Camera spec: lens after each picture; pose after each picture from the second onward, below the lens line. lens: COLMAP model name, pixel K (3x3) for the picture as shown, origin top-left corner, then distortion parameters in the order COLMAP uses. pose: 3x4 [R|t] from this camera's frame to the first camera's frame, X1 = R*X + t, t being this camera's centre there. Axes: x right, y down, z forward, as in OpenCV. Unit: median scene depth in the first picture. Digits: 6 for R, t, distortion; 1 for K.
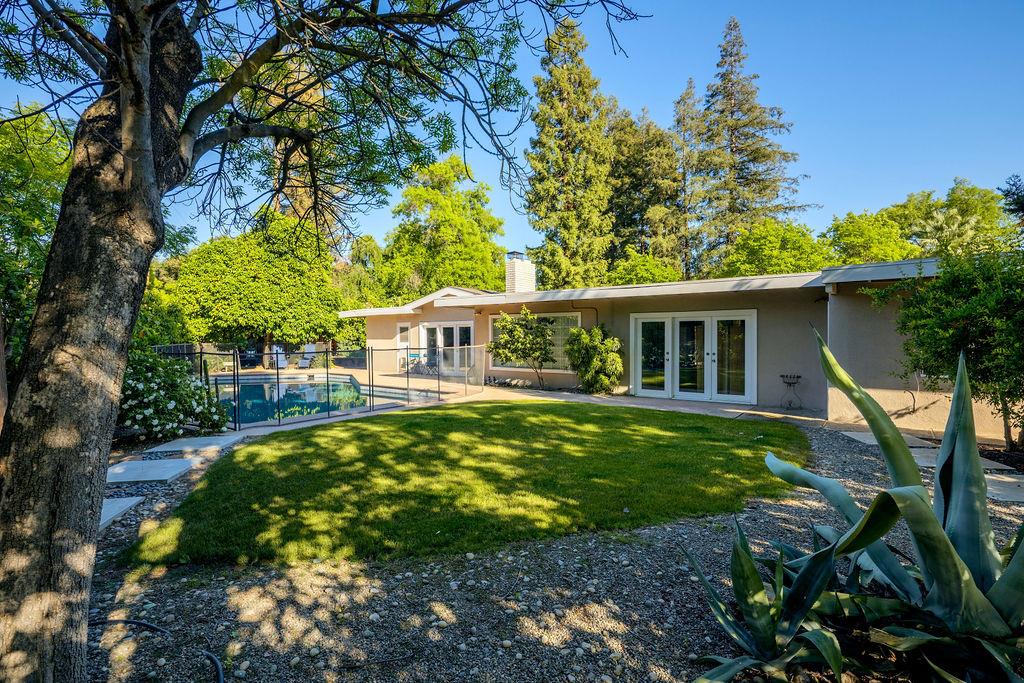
lens RADIAL K [[499.2, 0, 513.4], [0, 499.2, 345.0], [0, 0, 1]] dist [0.004572, -0.002320]
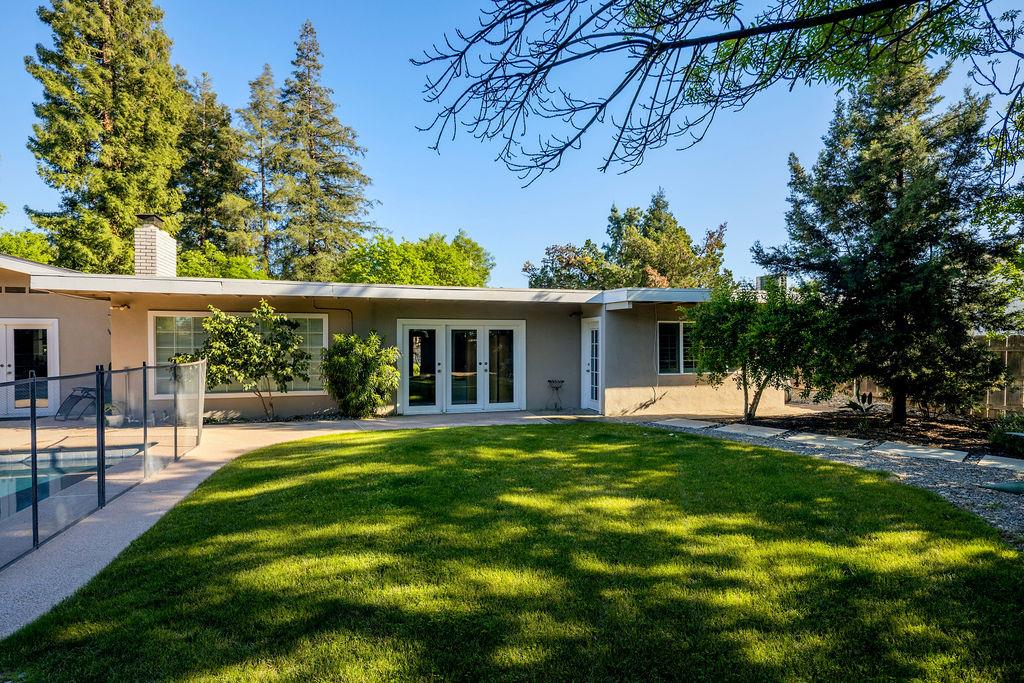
lens RADIAL K [[499.2, 0, 508.5], [0, 499.2, 352.2], [0, 0, 1]] dist [0.004572, -0.002320]
pose [[0.601222, -0.007131, 0.799050, -0.202303], [0.015152, 0.999882, -0.002477, -0.000752], [-0.798938, 0.013596, 0.601259, 0.204285]]
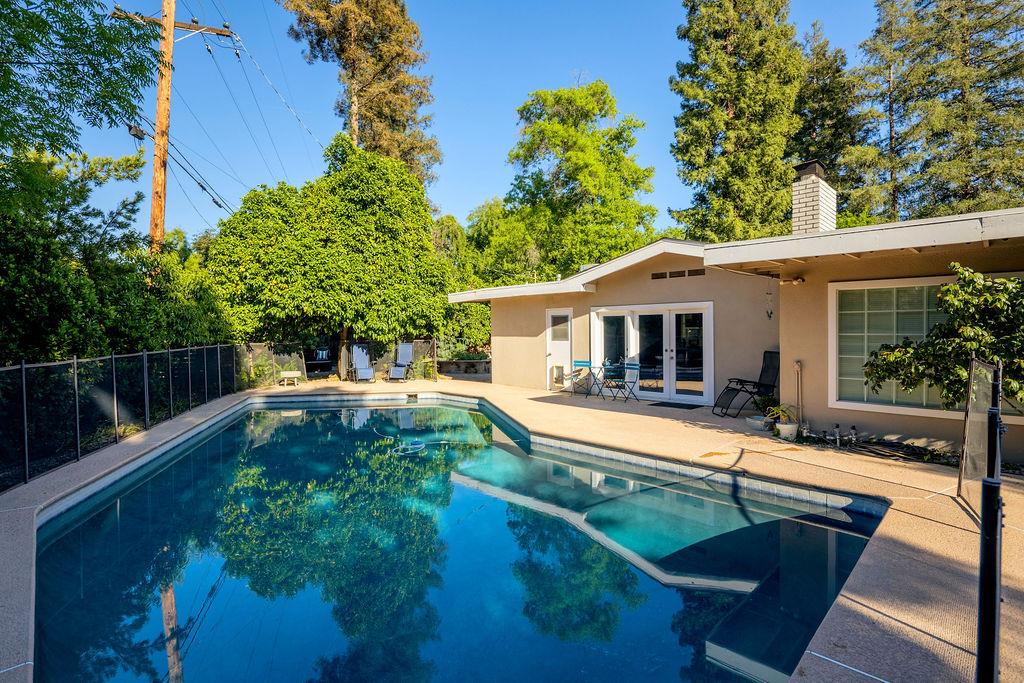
lens RADIAL K [[499.2, 0, 507.9], [0, 499.2, 335.4], [0, 0, 1]] dist [0.004572, -0.002320]
pose [[0.991079, -0.003060, -0.133243, -0.198404], [0.002541, 0.999989, -0.004060, -0.009656], [0.133254, 0.003685, 0.991075, 0.389132]]
